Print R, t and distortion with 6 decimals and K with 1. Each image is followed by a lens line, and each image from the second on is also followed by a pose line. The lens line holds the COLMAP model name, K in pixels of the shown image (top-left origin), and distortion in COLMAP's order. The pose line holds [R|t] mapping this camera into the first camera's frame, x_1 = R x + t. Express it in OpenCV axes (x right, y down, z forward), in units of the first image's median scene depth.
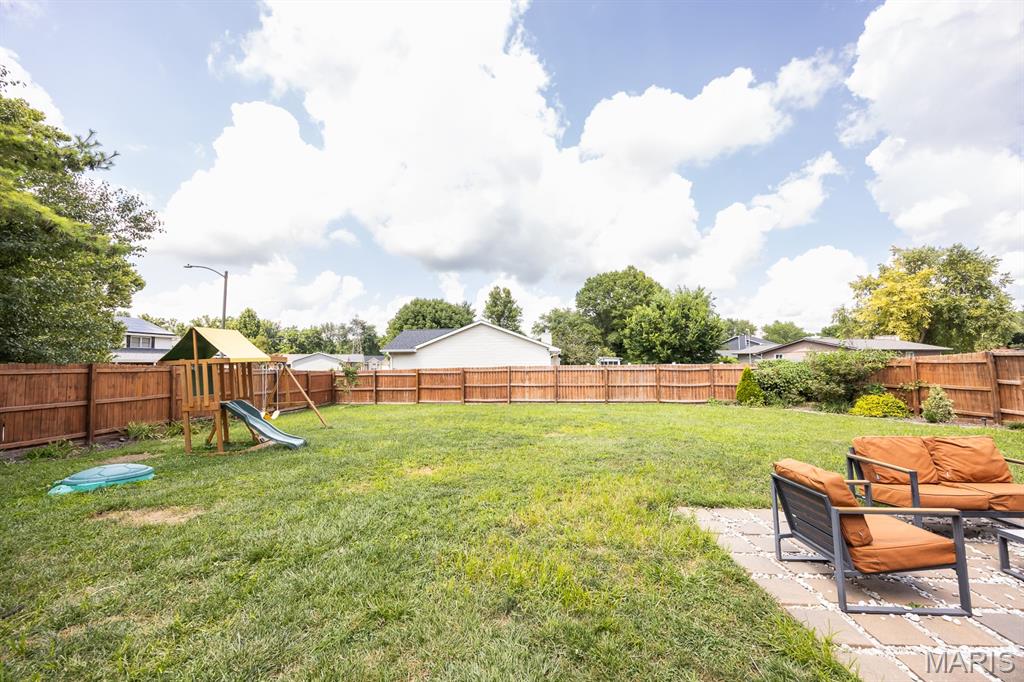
lens RADIAL K [[387.9, 0, 514.5], [0, 387.9, 343.3], [0, 0, 1]] dist [-0.000421, -0.000138]
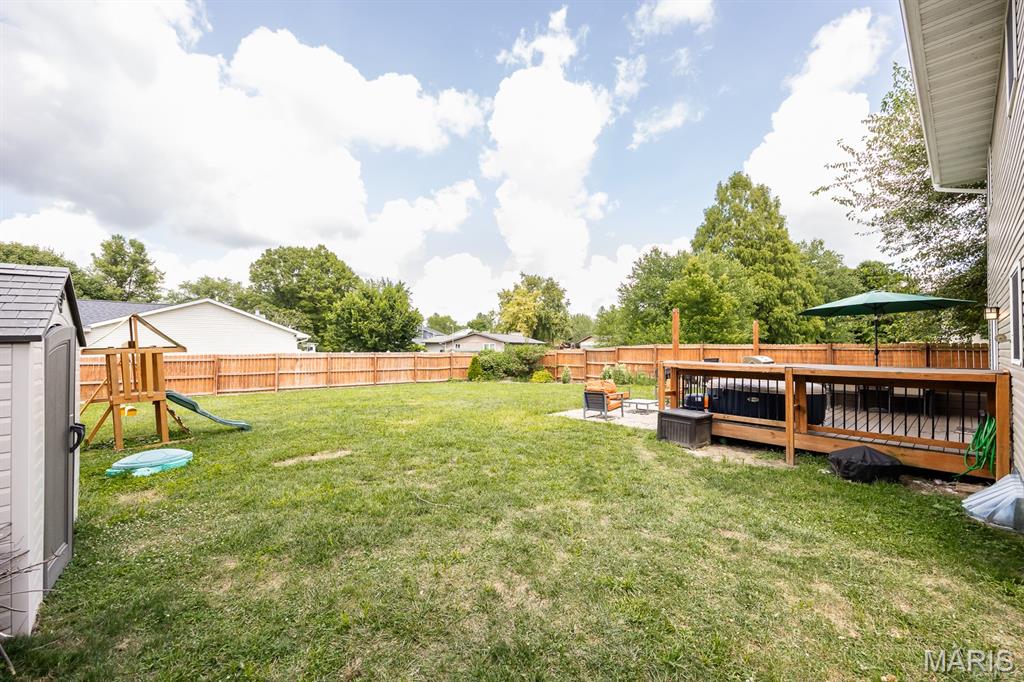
lens RADIAL K [[406.4, 0, 524.8], [0, 406.4, 339.6], [0, 0, 1]] dist [-0.002409, -0.000208]
pose [[0.673514, 0.029080, 0.738603, -0.173053], [-0.051127, 0.998665, 0.007302, -0.007113], [-0.737405, -0.042681, 0.674101, -0.069633]]
